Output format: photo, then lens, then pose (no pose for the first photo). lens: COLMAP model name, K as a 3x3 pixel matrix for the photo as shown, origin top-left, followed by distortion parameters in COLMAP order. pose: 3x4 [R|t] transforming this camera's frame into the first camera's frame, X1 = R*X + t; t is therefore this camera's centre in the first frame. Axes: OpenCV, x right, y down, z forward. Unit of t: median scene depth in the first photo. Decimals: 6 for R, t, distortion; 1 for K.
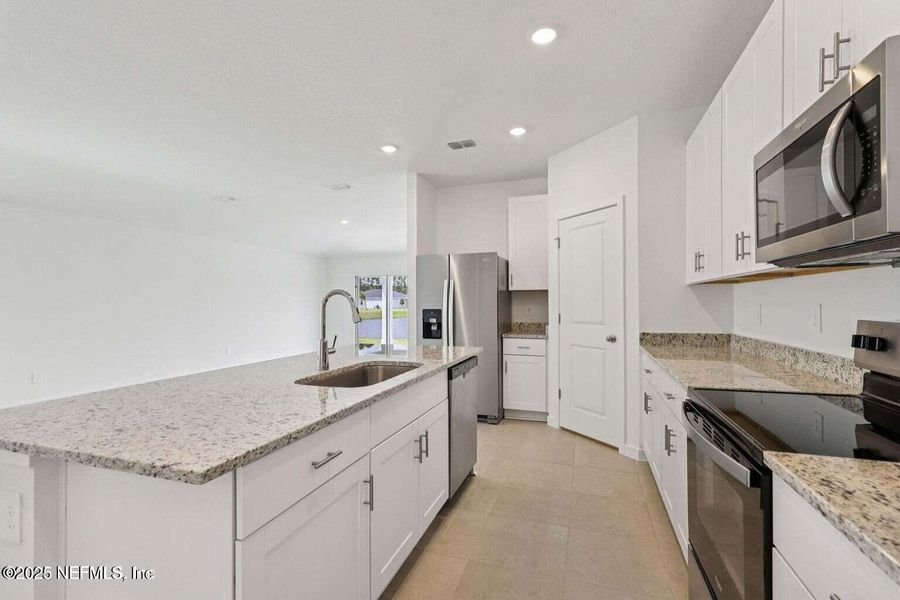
lens RADIAL K [[413.4, 0, 450.6], [0, 413.4, 297.6], [0, 0, 1]] dist [0.005550, 0.000645]
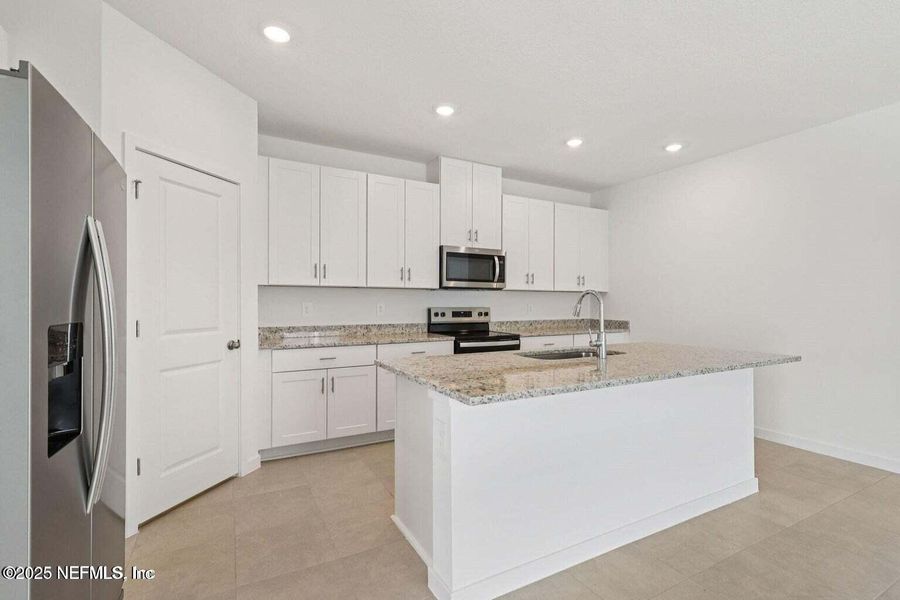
lens RADIAL K [[413.4, 0, 444.8], [0, 413.4, 303.2], [0, 0, 1]] dist [0.005550, 0.000645]
pose [[-0.733272, 0.001090, 0.679935, -0.509846], [-0.009052, 0.999894, -0.011365, 0.024149], [-0.679875, -0.014488, -0.733184, 1.424446]]
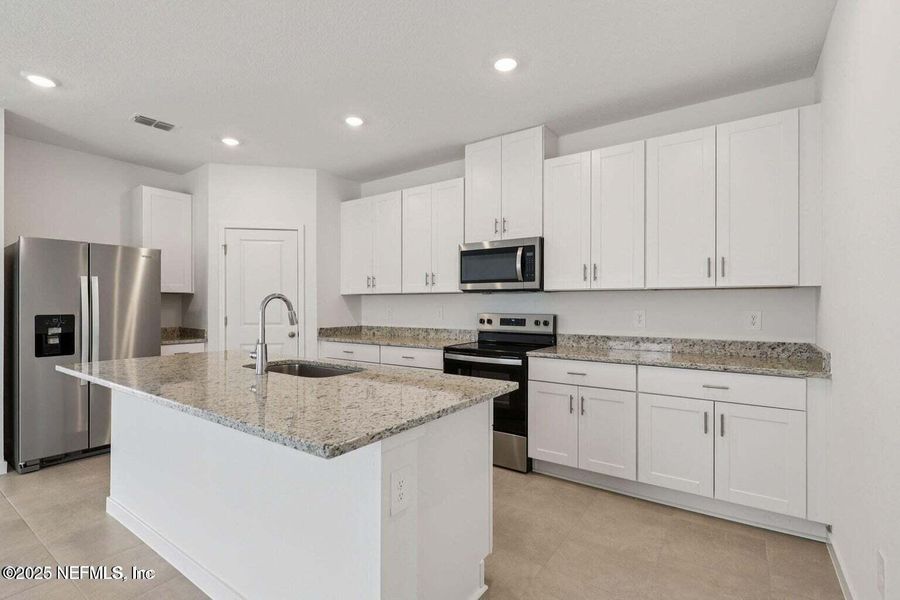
lens RADIAL K [[413.4, 0, 449.2], [0, 413.4, 304.8], [0, 0, 1]] dist [0.005550, 0.000645]
pose [[0.285414, 0.004999, 0.958391, -0.750398], [-0.015479, 0.999880, -0.000606, 0.000357], [-0.958279, -0.014662, 0.285457, 0.188841]]
